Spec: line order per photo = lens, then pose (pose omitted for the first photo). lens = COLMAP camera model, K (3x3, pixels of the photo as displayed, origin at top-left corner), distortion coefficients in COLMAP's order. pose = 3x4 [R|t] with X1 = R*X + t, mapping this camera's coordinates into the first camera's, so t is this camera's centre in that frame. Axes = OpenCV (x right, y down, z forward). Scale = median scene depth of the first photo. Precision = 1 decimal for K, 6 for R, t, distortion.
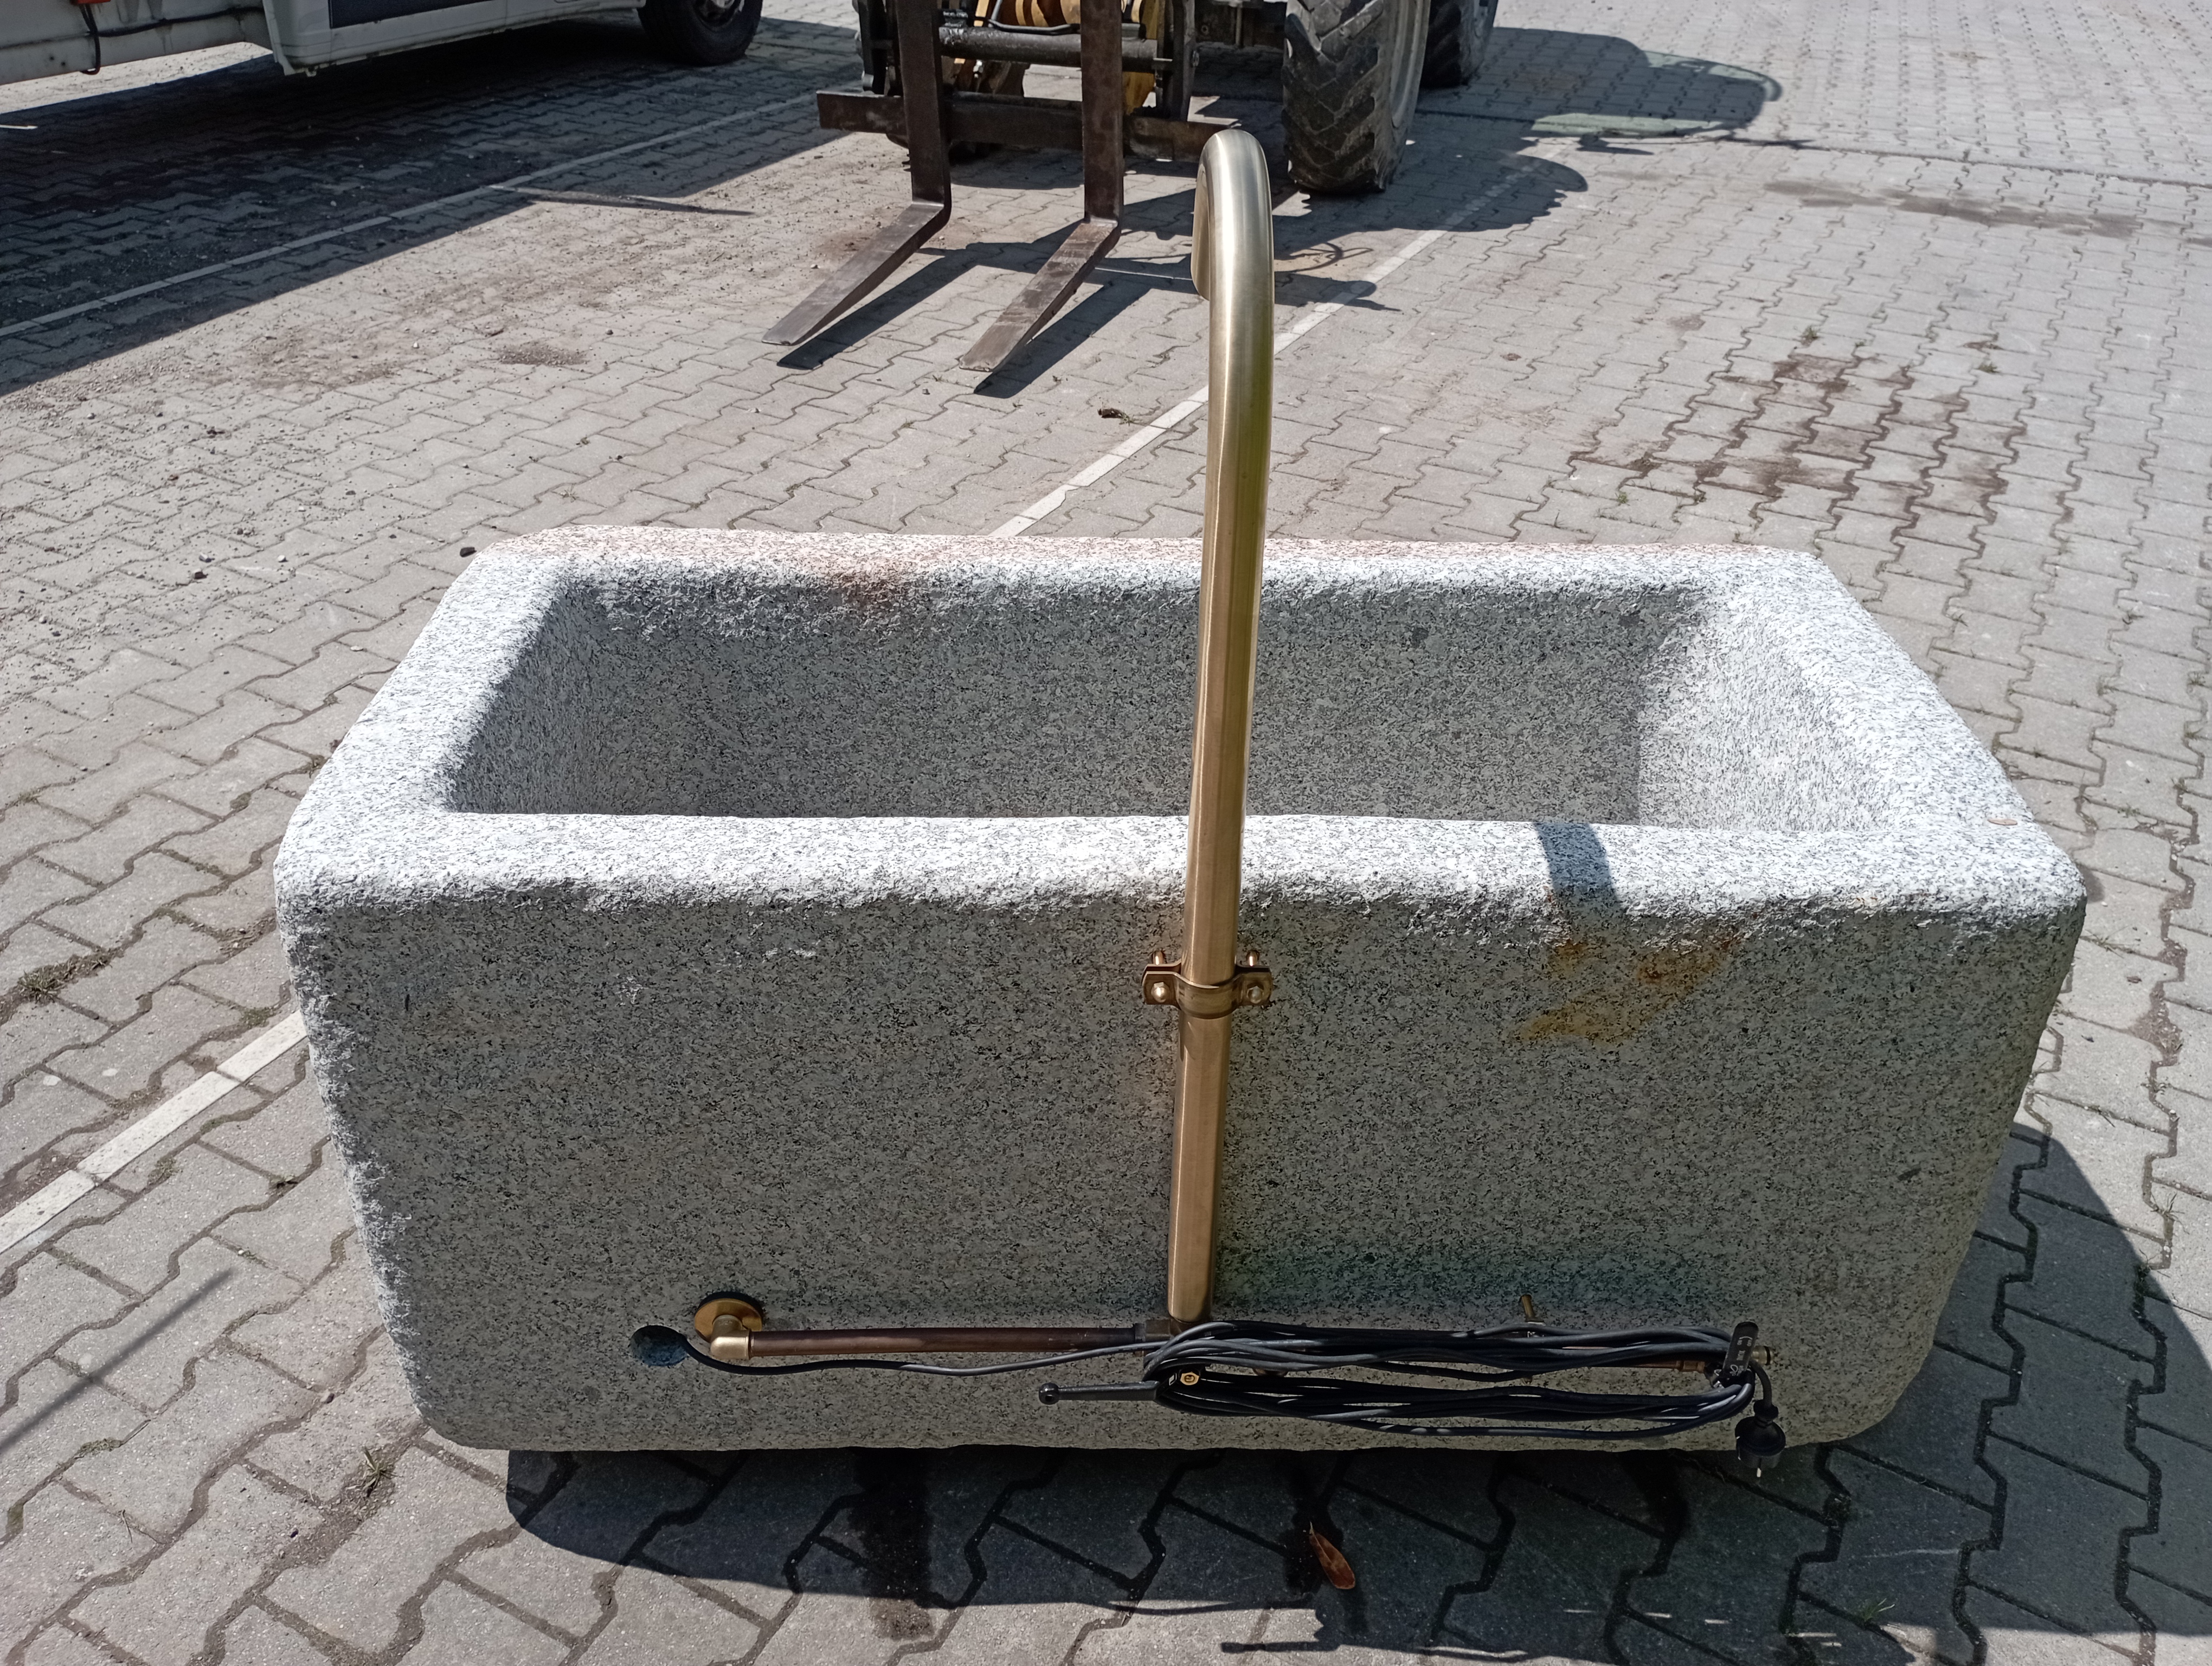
lens RADIAL K [[1826.7, 0, 1106.5], [0, 1826.7, 818.4], [0, 0, 1]] dist [0.098675, -0.130451]
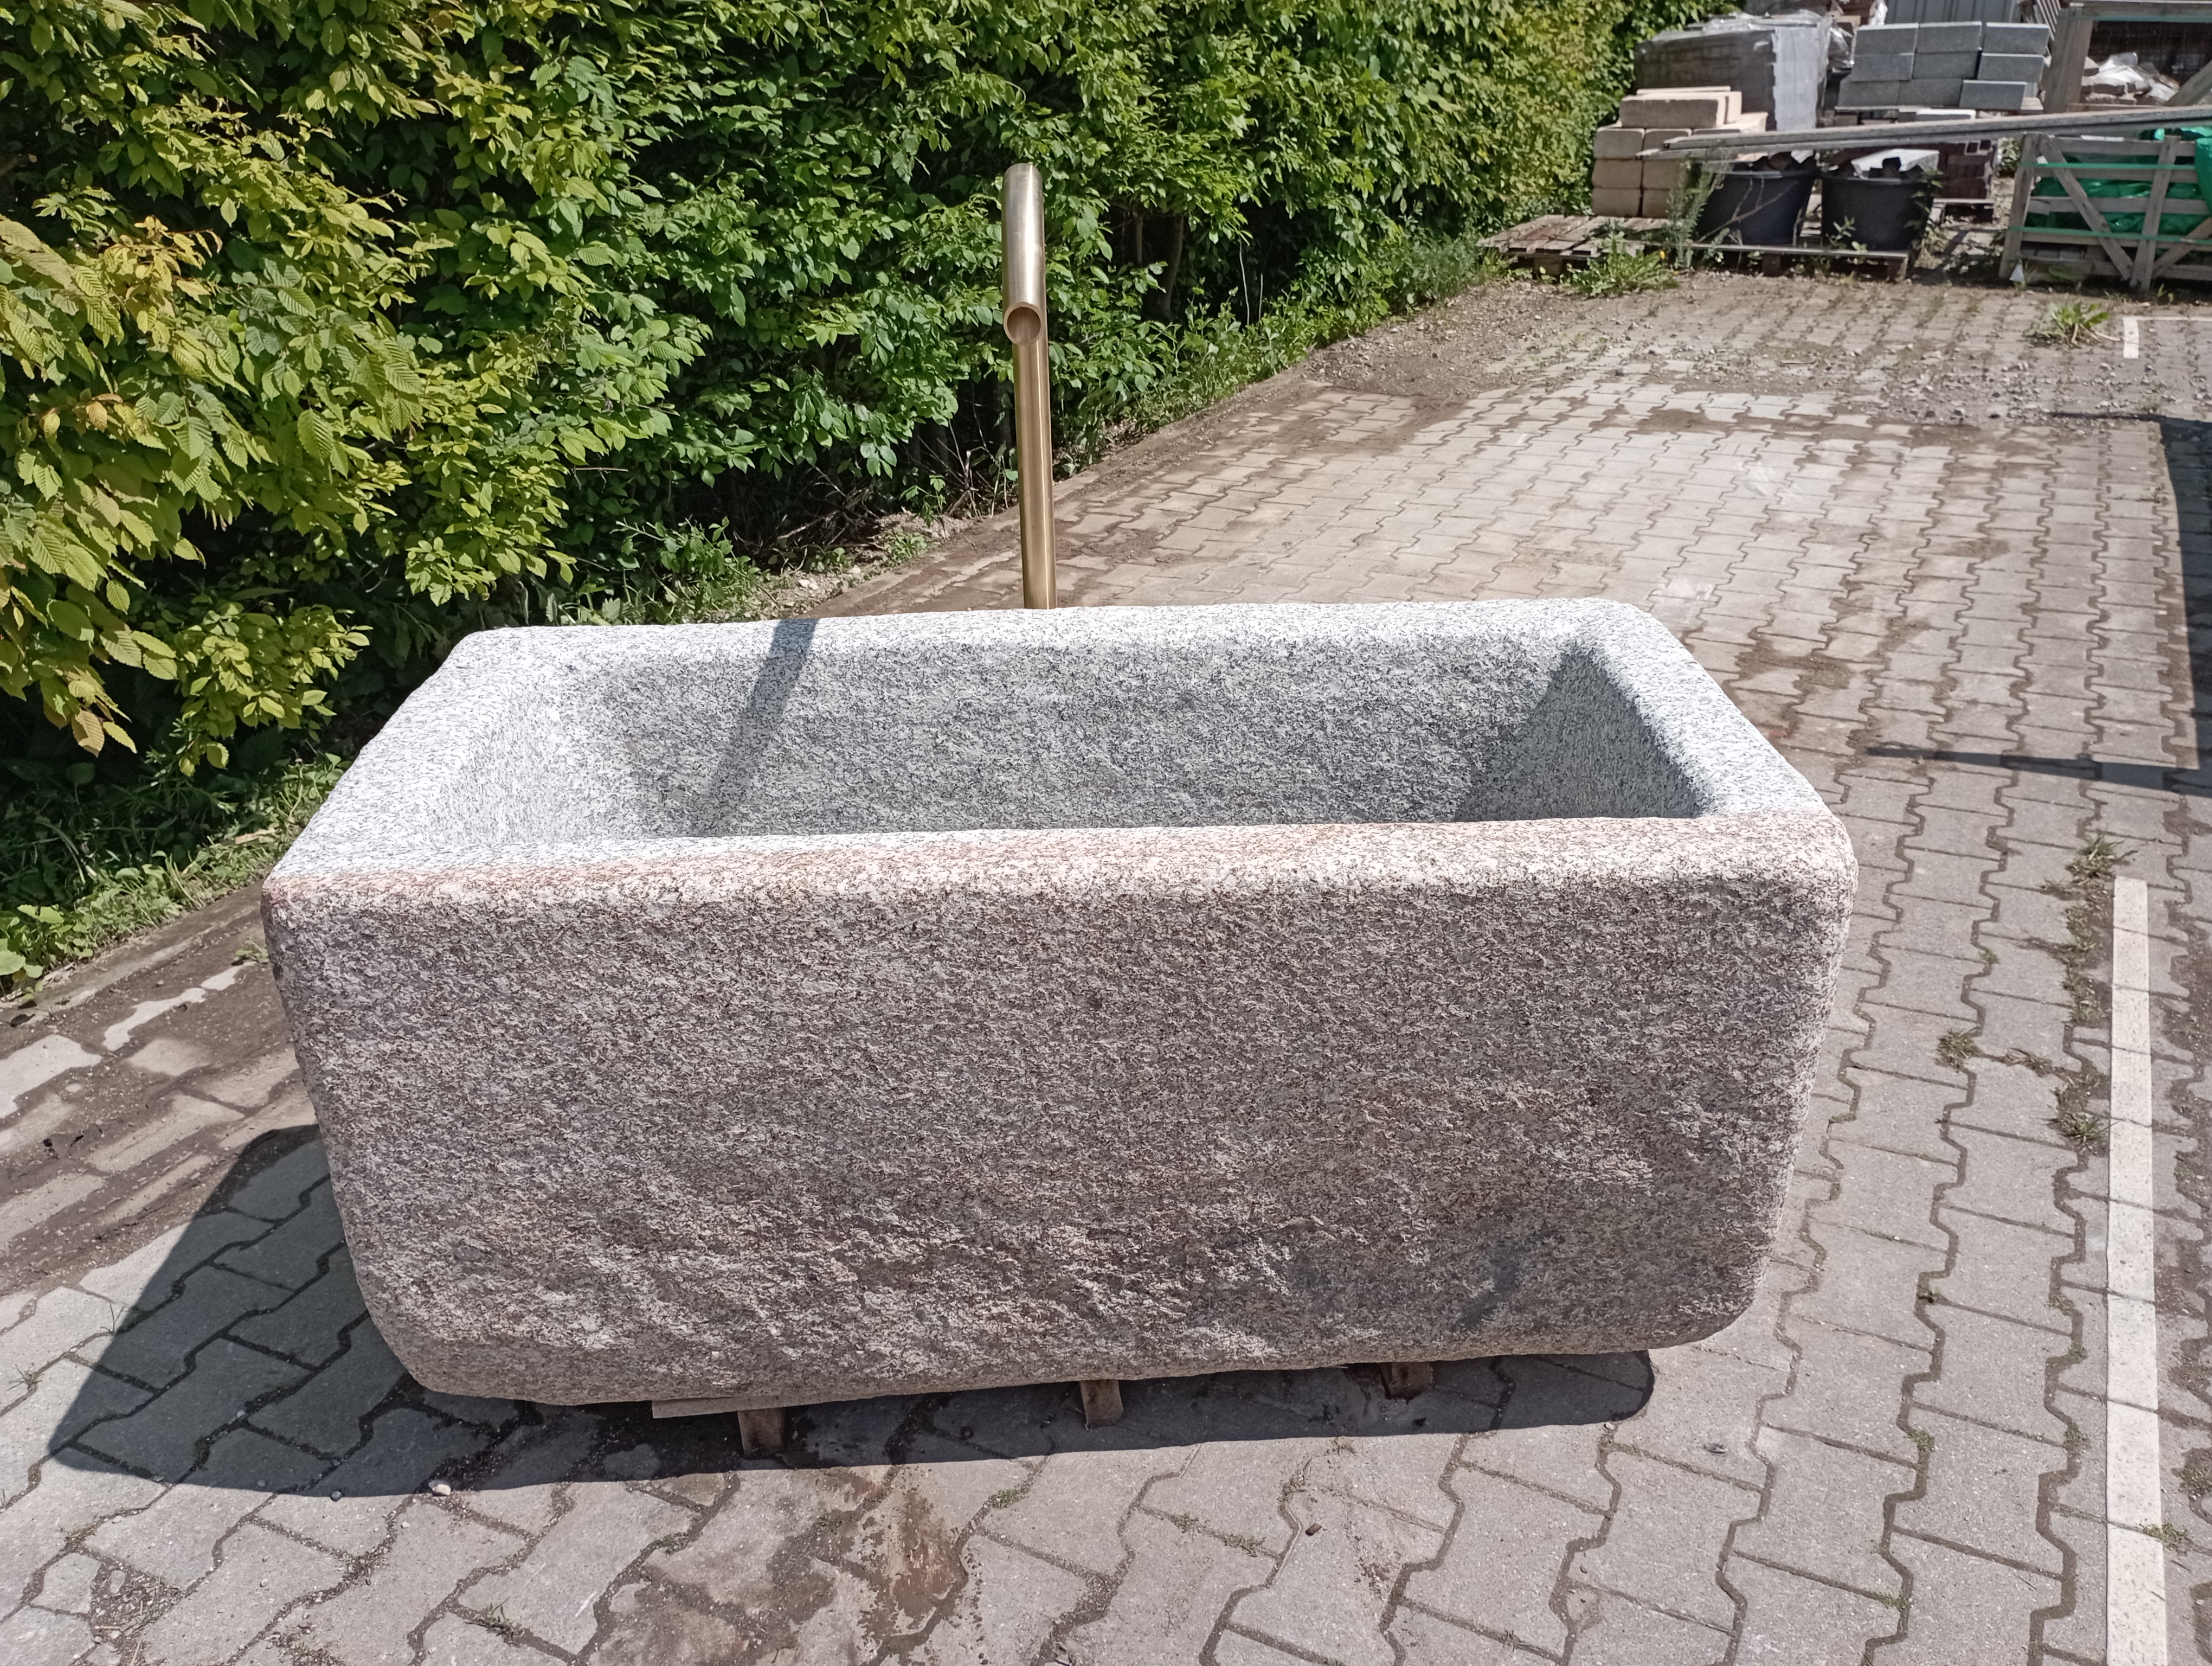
lens RADIAL K [[1826.7, 0, 1105.6], [0, 1826.7, 827.4], [0, 0, 1]] dist [0.098675, -0.130451]
pose [[-0.999591, 0.013281, -0.025338, 0.018212], [-0.014409, 0.531403, 0.846997, -0.517312], [0.024713, 0.847015, -0.530994, 0.857764]]
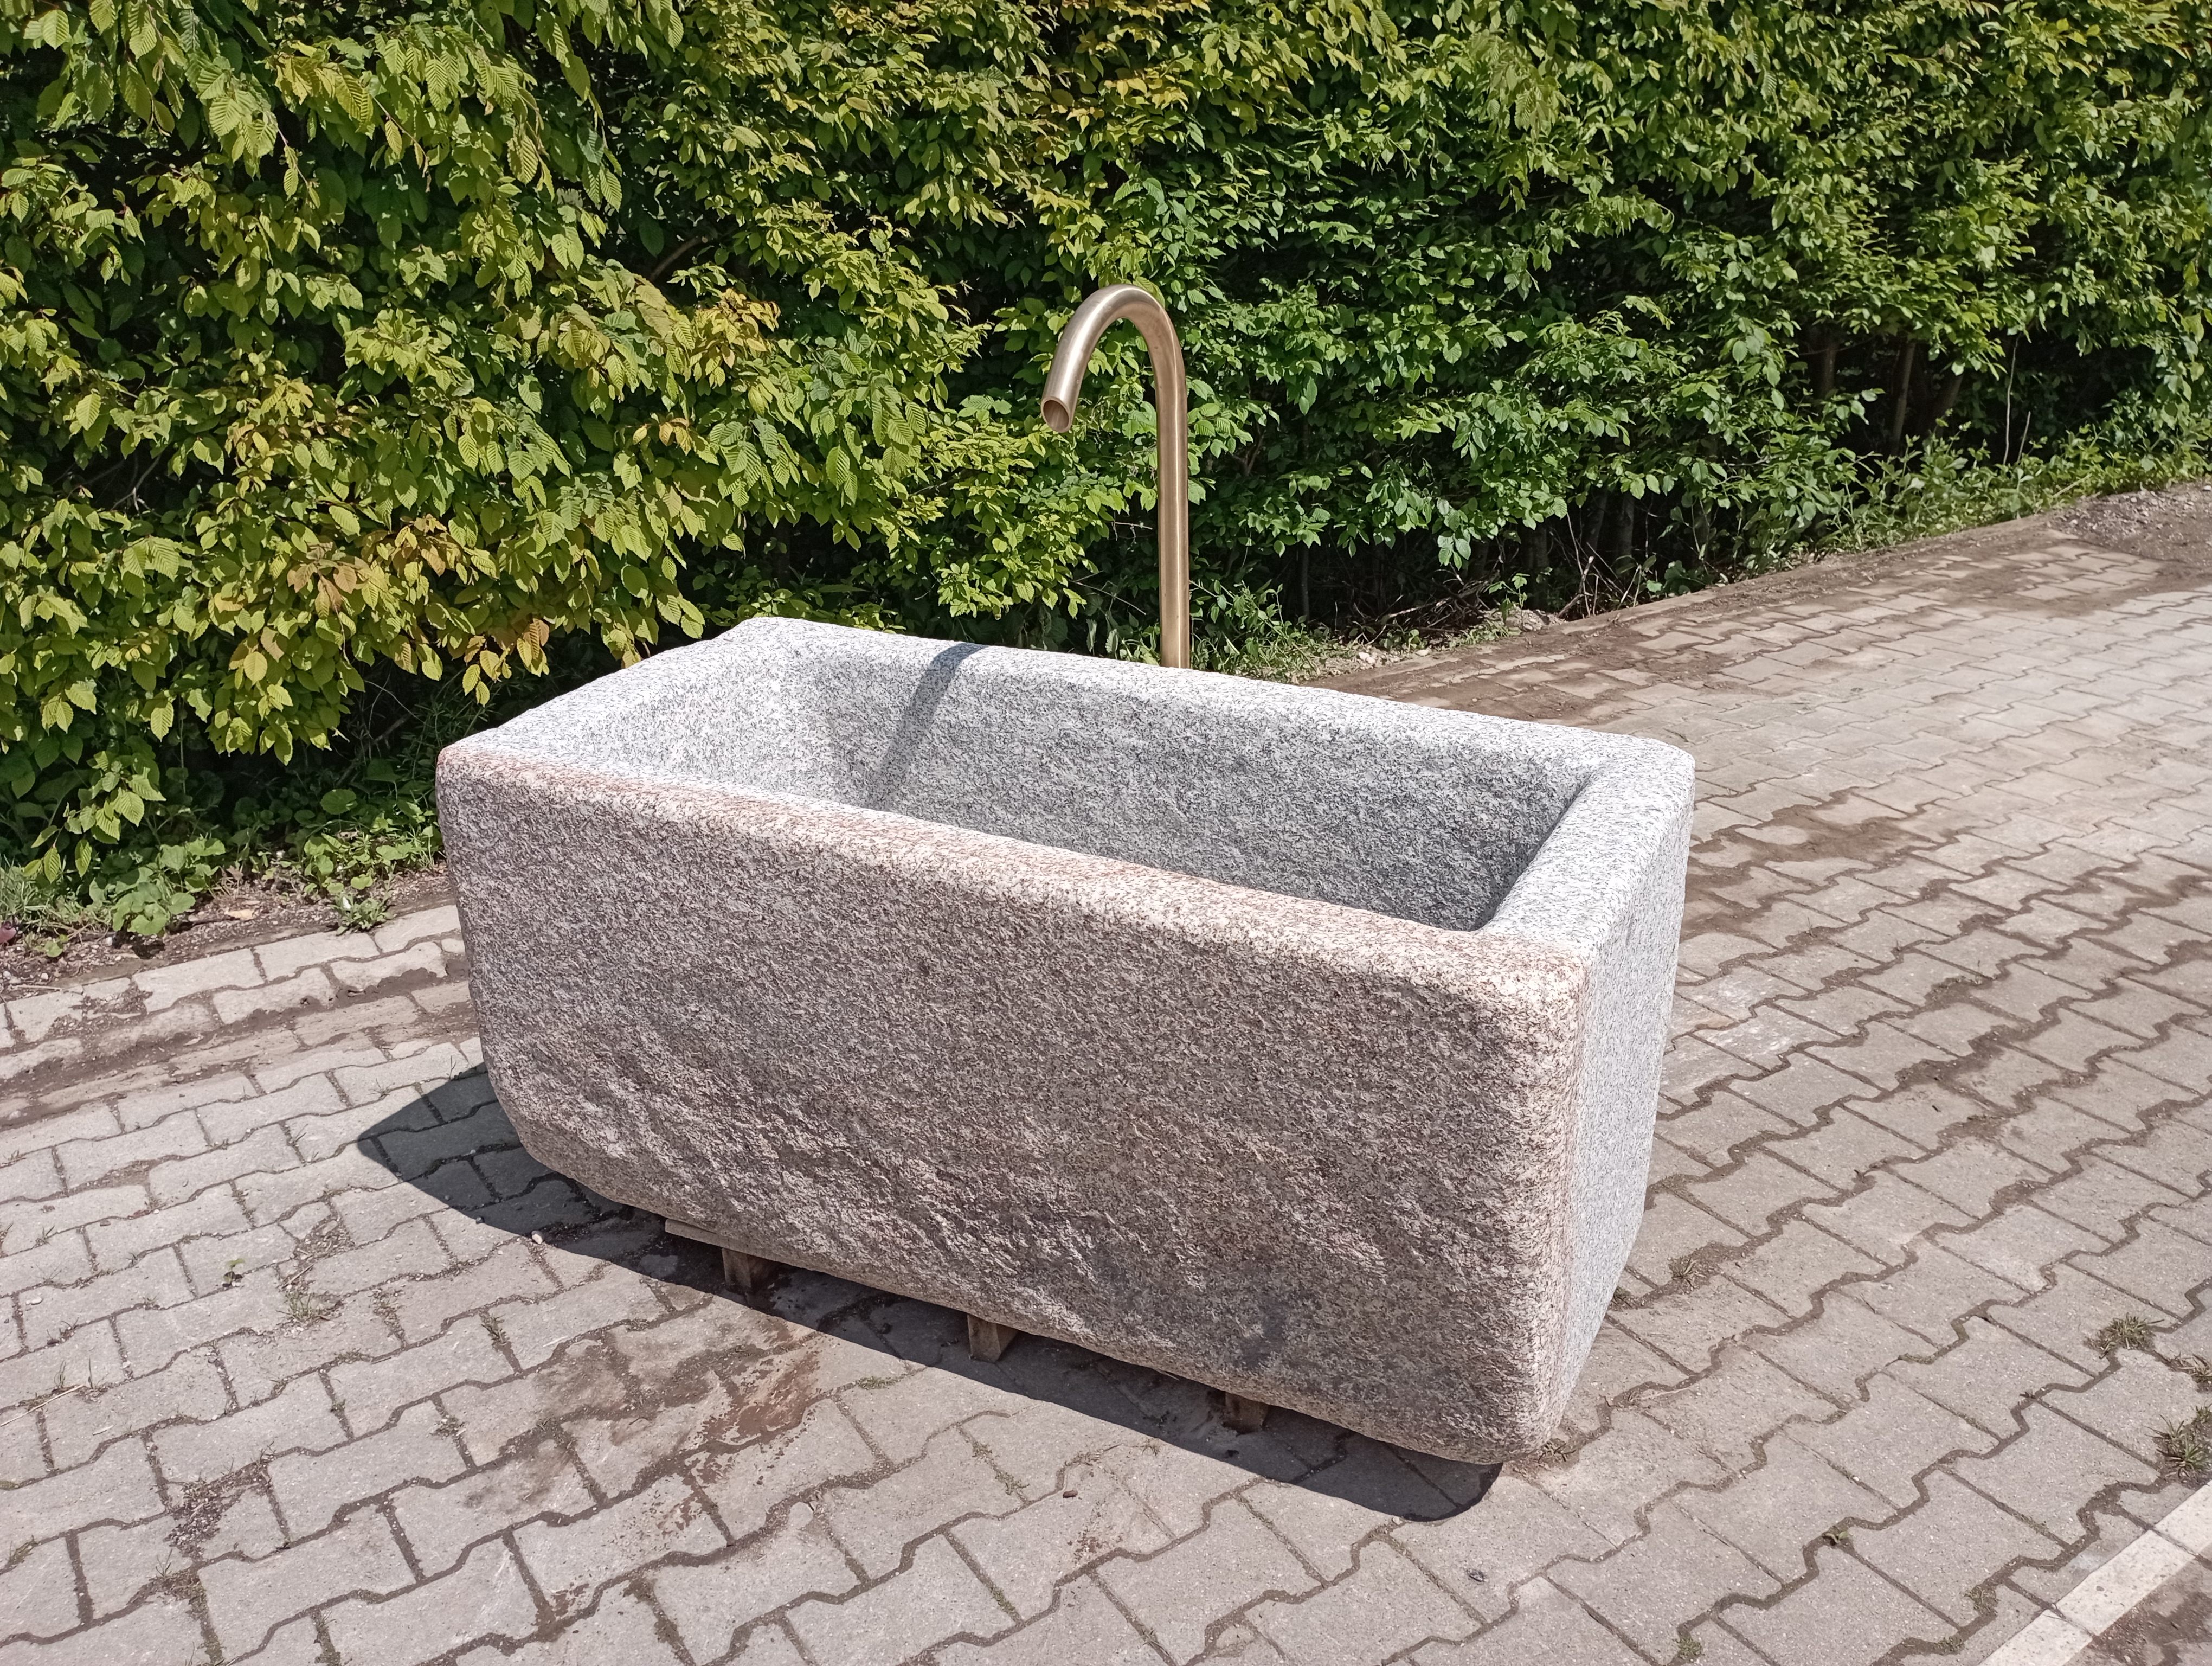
lens RADIAL K [[1826.7, 0, 1101.6], [0, 1826.7, 818.6], [0, 0, 1]] dist [0.098675, -0.130451]
pose [[-0.883691, -0.179091, 0.432454, -0.298613], [0.251206, 0.598117, 0.761020, -0.540606], [-0.394950, 0.781142, -0.483562, 0.861495]]
